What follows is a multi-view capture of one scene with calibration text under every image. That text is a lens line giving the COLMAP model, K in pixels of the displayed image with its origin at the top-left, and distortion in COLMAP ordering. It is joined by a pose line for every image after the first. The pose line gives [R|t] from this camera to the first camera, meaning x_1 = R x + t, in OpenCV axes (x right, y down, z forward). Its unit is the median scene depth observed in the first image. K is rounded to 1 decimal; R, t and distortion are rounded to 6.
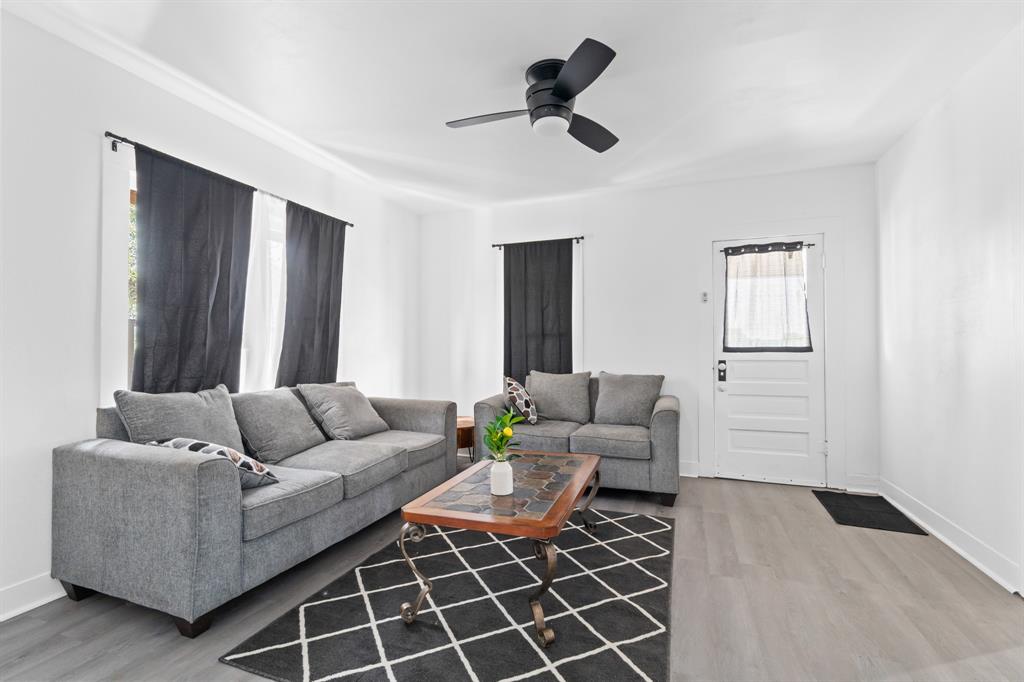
lens RADIAL K [[456.4, 0, 512.0], [0, 456.4, 341.0], [0, 0, 1]] dist [0.000469, 0.000118]
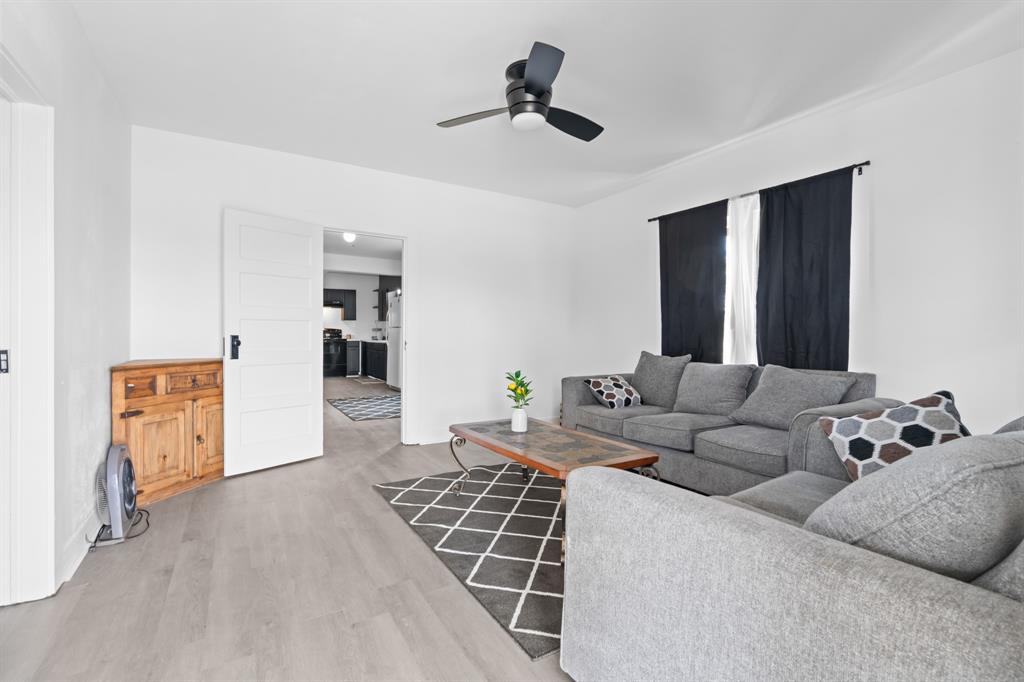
lens RADIAL K [[456.4, 0, 512.0], [0, 456.4, 341.0], [0, 0, 1]] dist [0.000469, 0.000118]
pose [[-0.617390, -0.002243, -0.786654, 0.753991], [0.018046, 0.999692, -0.017014, 0.054998], [0.786450, -0.024700, -0.617160, 1.280747]]
